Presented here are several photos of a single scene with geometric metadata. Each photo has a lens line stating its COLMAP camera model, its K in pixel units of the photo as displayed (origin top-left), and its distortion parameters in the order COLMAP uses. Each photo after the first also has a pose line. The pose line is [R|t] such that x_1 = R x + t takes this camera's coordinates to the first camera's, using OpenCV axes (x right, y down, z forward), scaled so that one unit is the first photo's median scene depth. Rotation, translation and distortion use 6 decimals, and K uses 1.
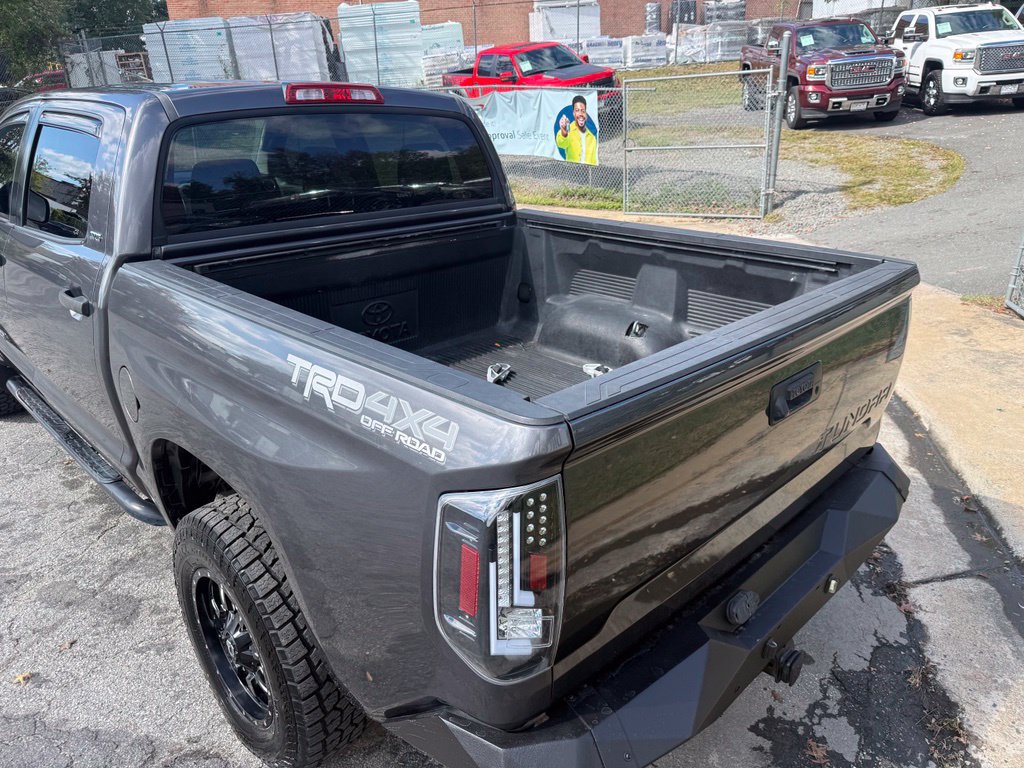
lens RADIAL K [[734.1, 0, 518.6], [0, 734.1, 381.2], [0, 0, 1]] dist [-0.001612, -0.009401]
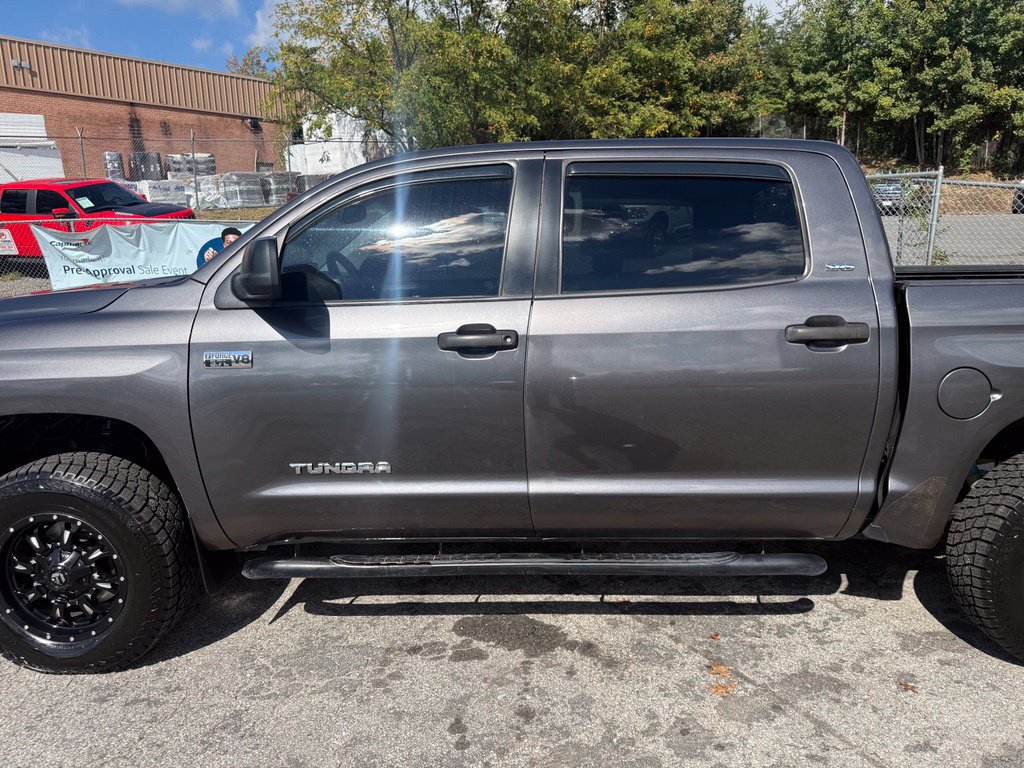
lens RADIAL K [[724.1, 0, 516.0], [0, 724.1, 381.2], [0, 0, 1]] dist [0.009124, -0.009240]
pose [[0.724523, -0.133195, 0.676258, -0.342389], [0.260521, 0.961285, -0.089781, -0.015100], [-0.638118, 0.241228, 0.731173, 0.124968]]
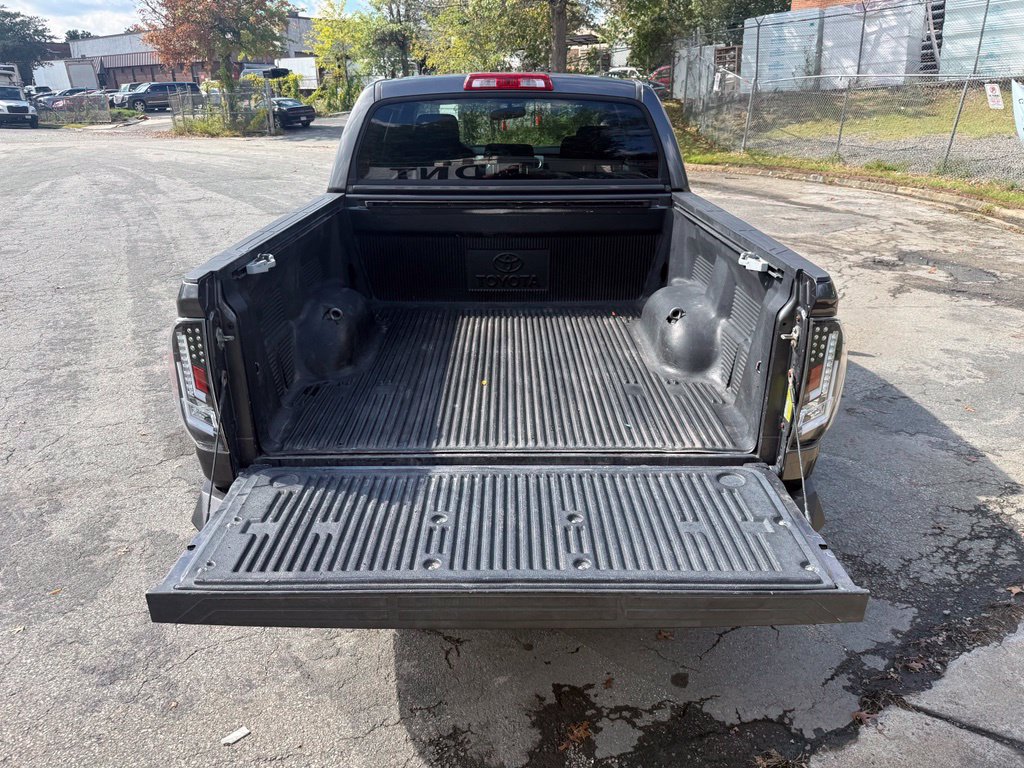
lens RADIAL K [[728.2, 0, 514.2], [0, 728.2, 384.3], [0, 0, 1]] dist [0.008214, -0.013615]
pose [[0.708092, 0.263891, -0.654956, 0.173913], [-0.252938, 0.960784, 0.113654, -0.009478], [0.659263, 0.085186, 0.747071, 0.028657]]
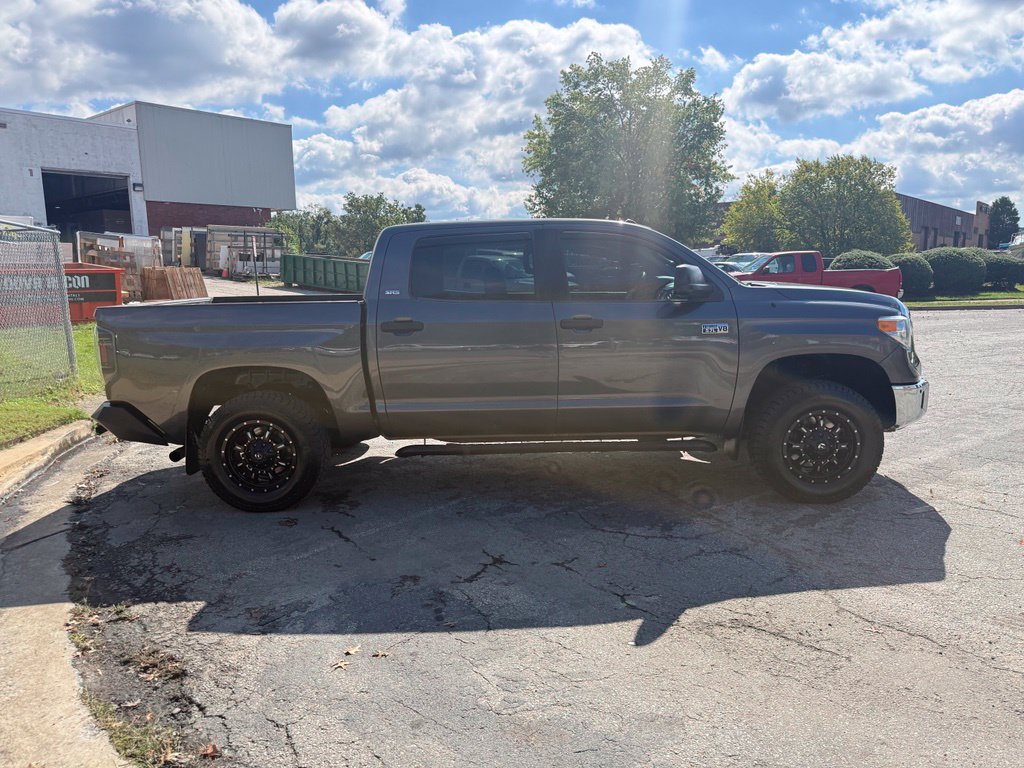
lens RADIAL K [[713.5, 0, 512.0], [0, 713.5, 384.0], [0, 0, 1]] dist [0.067555, -0.082958]
pose [[-0.723398, 0.128884, -0.678295, 0.224256], [-0.222982, 0.886165, 0.406191, -0.217879], [0.653433, 0.445085, -0.612311, 0.636998]]
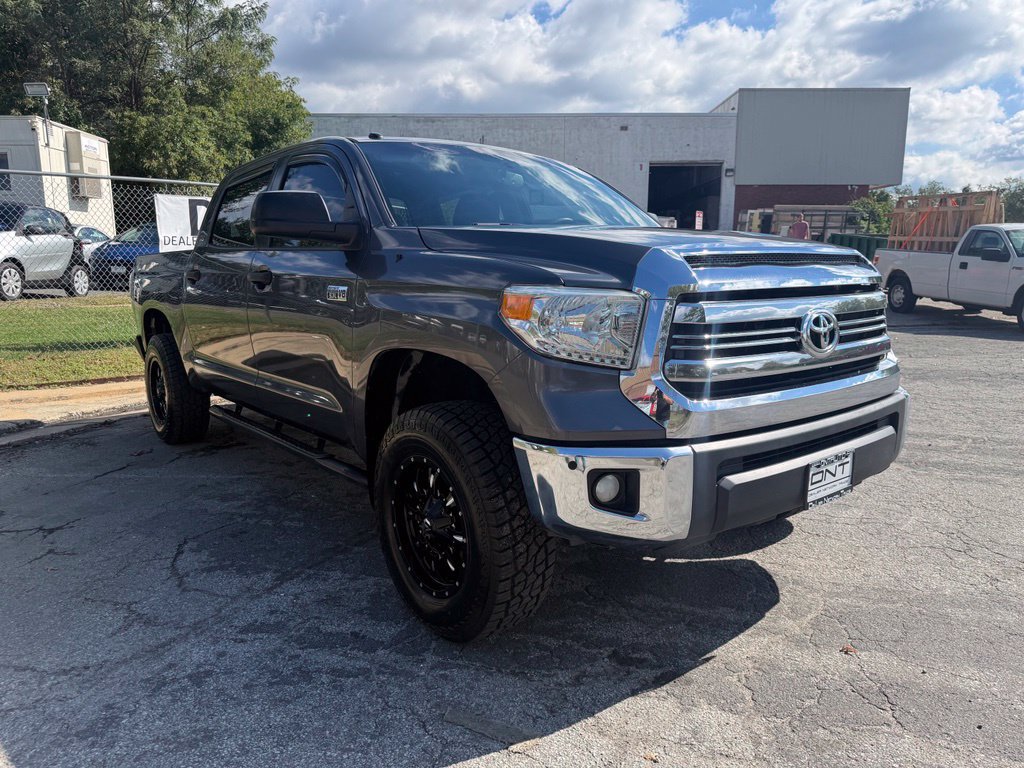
lens RADIAL K [[728.2, 0, 514.2], [0, 728.2, 384.3], [0, 0, 1]] dist [0.008214, -0.013615]
pose [[-0.993847, -0.007293, 0.110523, -0.225375], [0.049209, 0.864877, 0.499566, -0.204345], [-0.099232, 0.501931, -0.859196, 0.680770]]
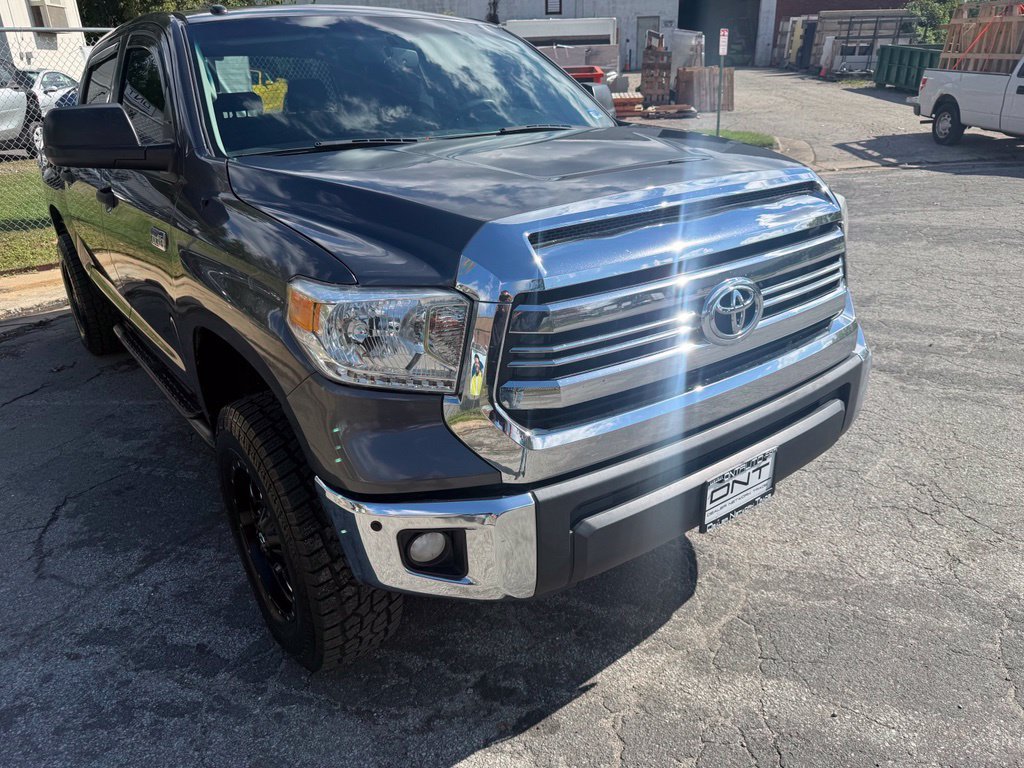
lens RADIAL K [[735.5, 0, 514.7], [0, 735.5, 373.2], [0, 0, 1]] dist [0.005026, -0.001951]
pose [[-0.988796, -0.015591, 0.148459, -0.266197], [0.088768, 0.738165, 0.668754, -0.211362], [-0.120014, 0.674440, -0.728511, 0.617802]]
